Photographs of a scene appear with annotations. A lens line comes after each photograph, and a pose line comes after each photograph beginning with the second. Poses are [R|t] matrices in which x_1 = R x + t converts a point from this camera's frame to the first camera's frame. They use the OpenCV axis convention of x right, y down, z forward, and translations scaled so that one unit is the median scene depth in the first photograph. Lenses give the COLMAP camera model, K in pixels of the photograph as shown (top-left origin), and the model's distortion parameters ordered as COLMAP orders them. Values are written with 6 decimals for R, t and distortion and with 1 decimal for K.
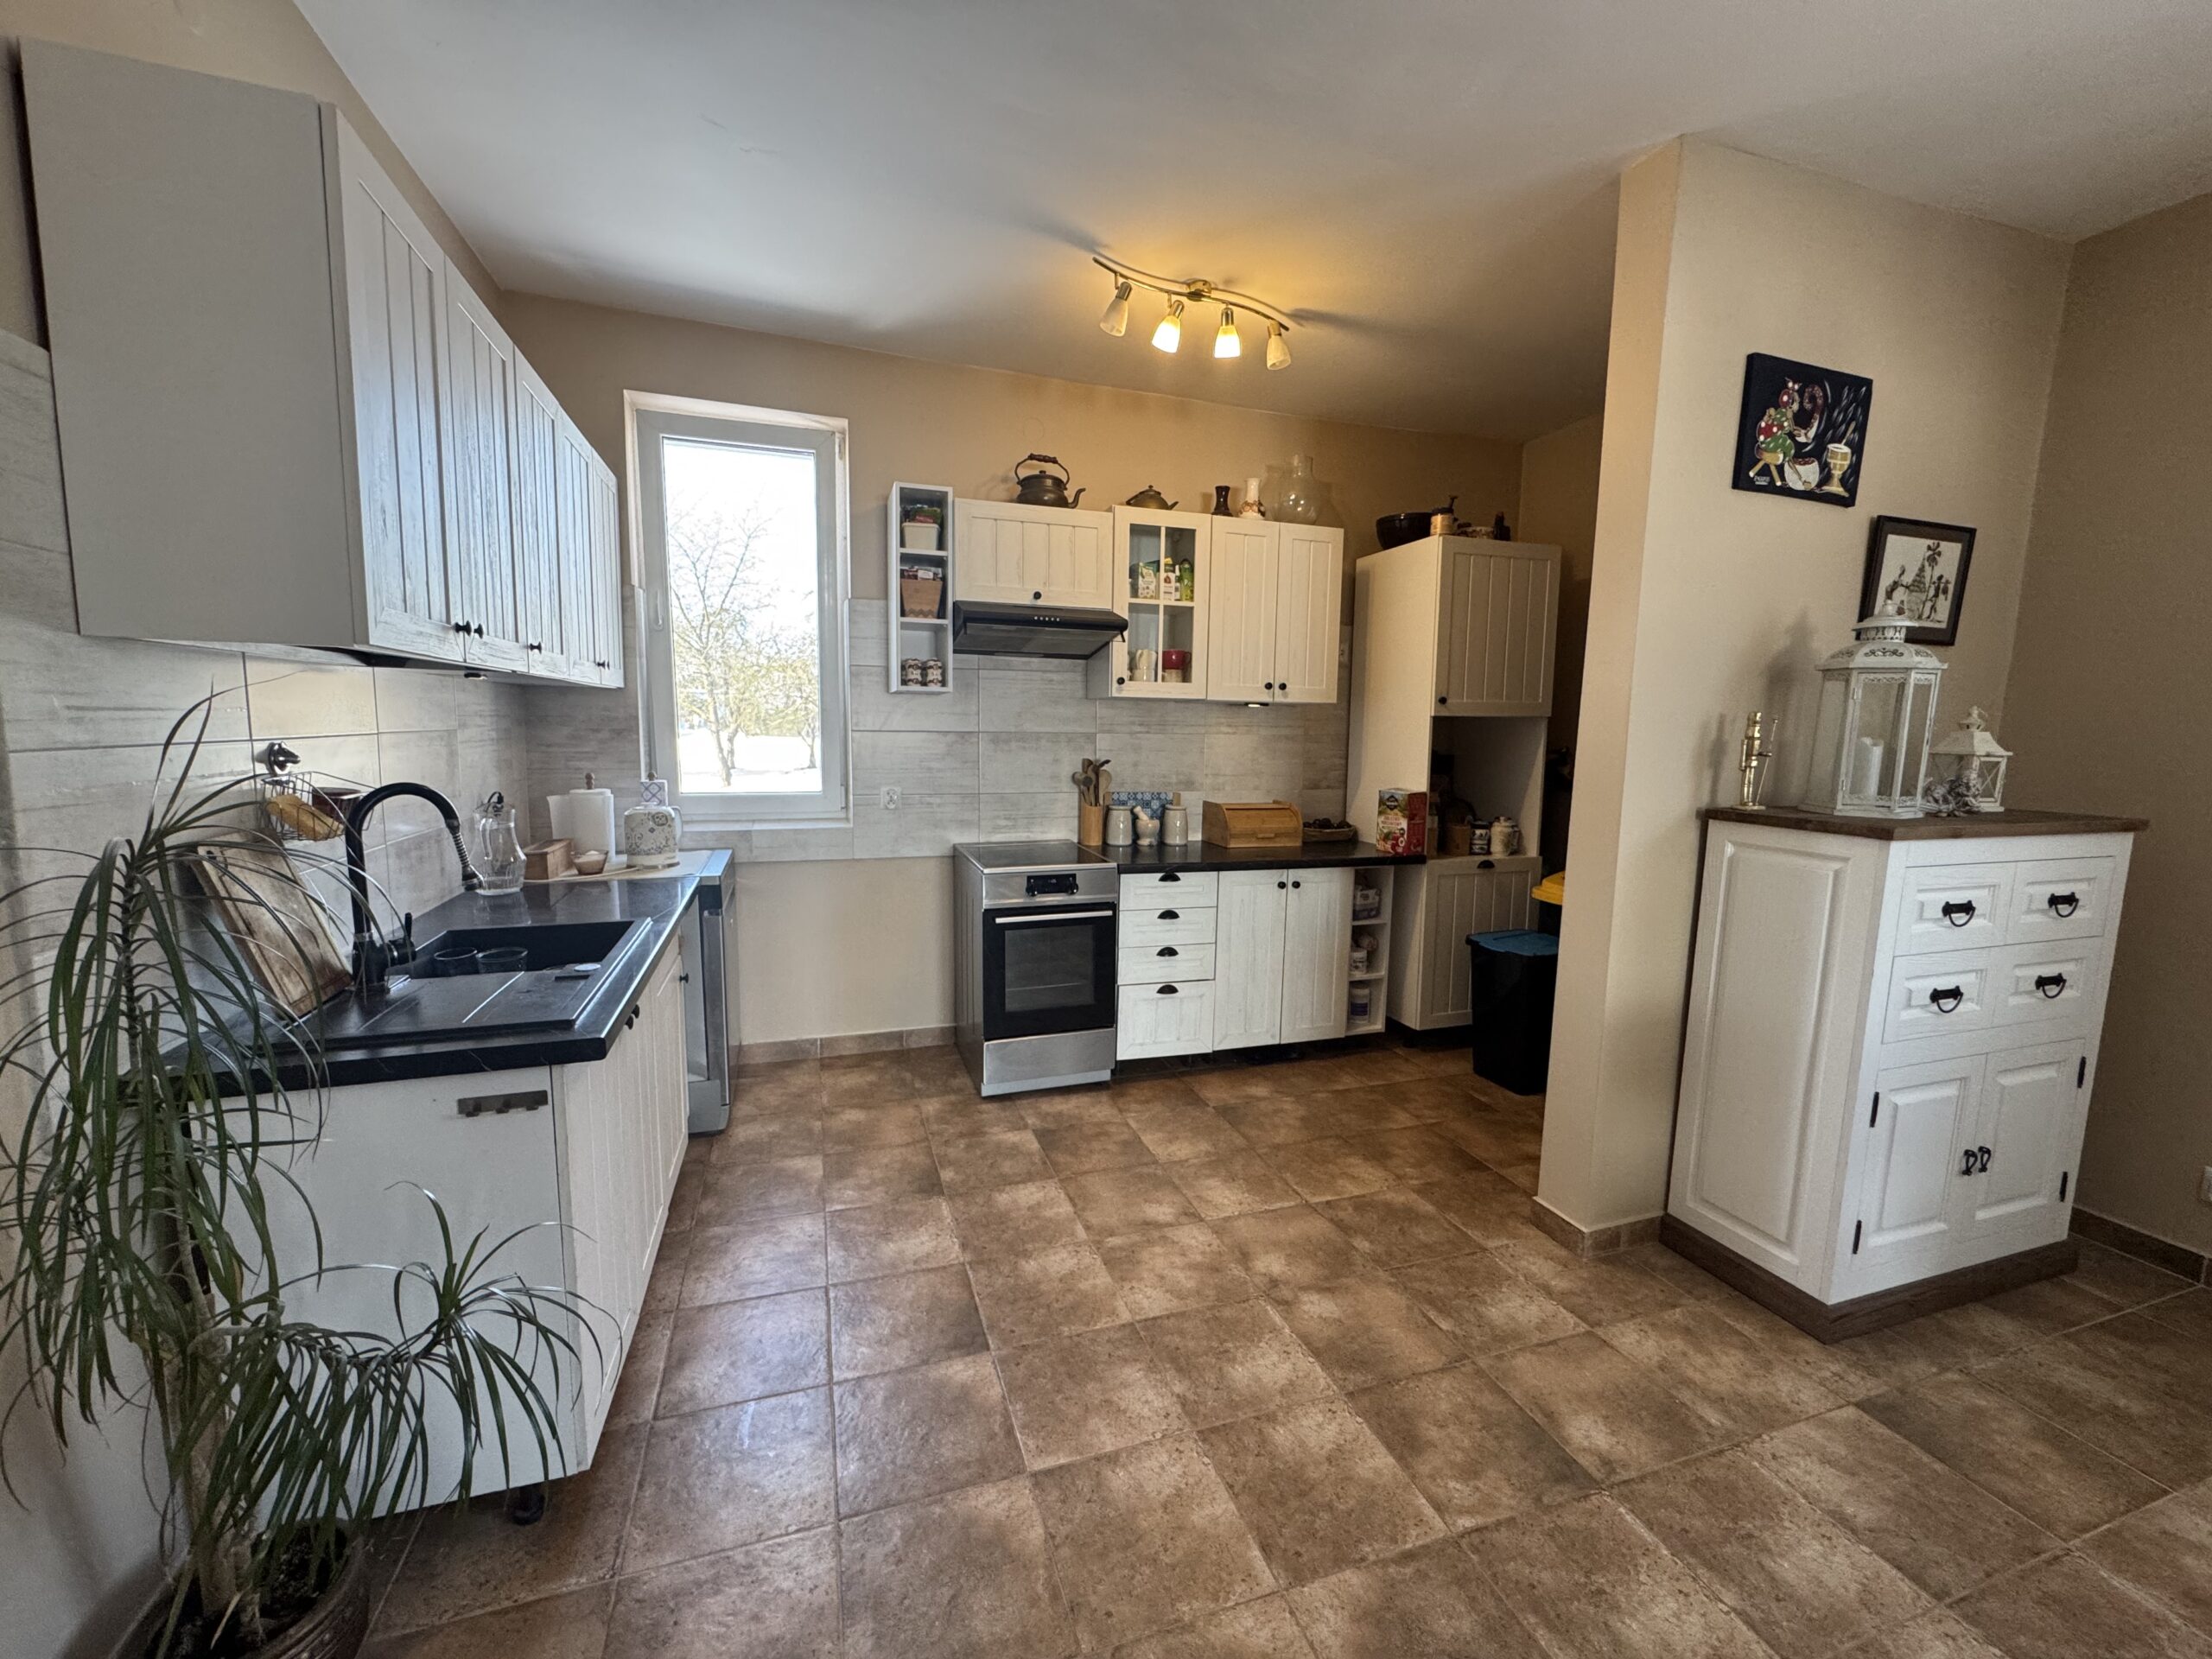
lens RADIAL K [[882.5, 0, 1100.9], [0, 882.5, 826.9], [0, 0, 1]] dist [-0.002450, -0.000155]
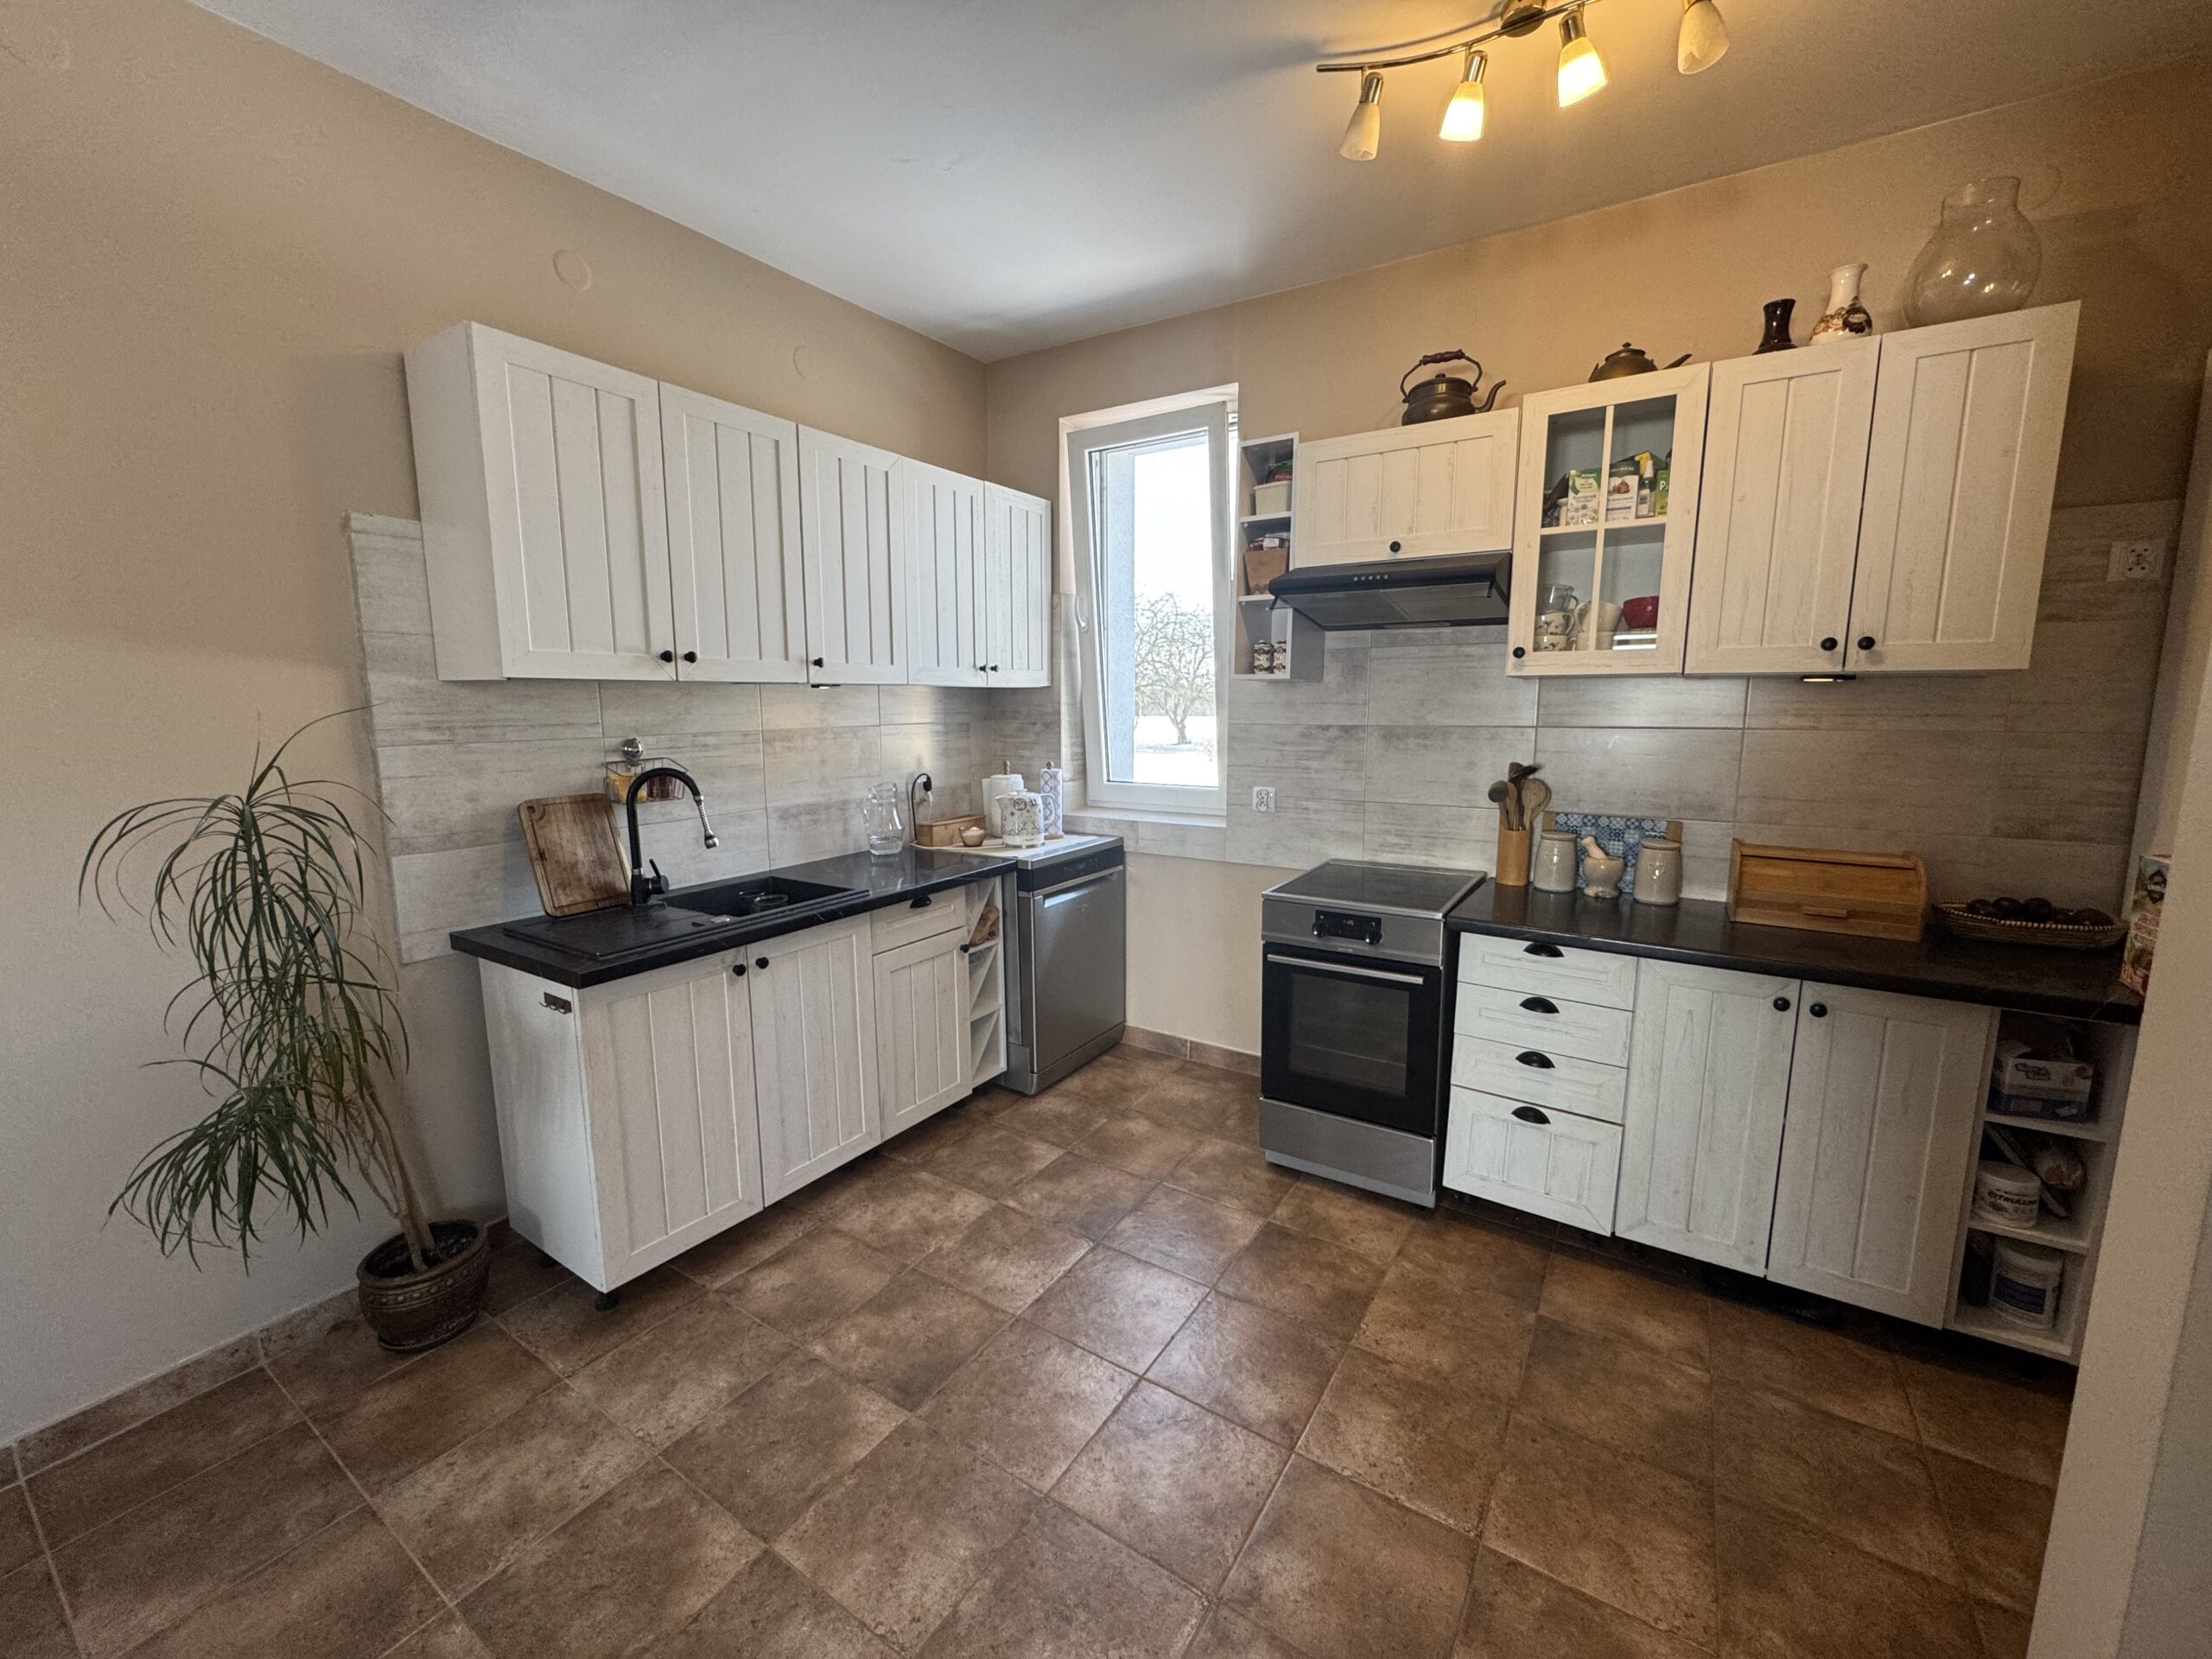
lens RADIAL K [[882.5, 0, 1103.4], [0, 882.5, 827.7], [0, 0, 1]] dist [-0.002450, -0.000155]
pose [[0.621456, 0.094281, -0.777756, 0.420708], [-0.078275, 0.995237, 0.058100, -0.050571], [0.779529, 0.024772, 0.625876, 0.367145]]
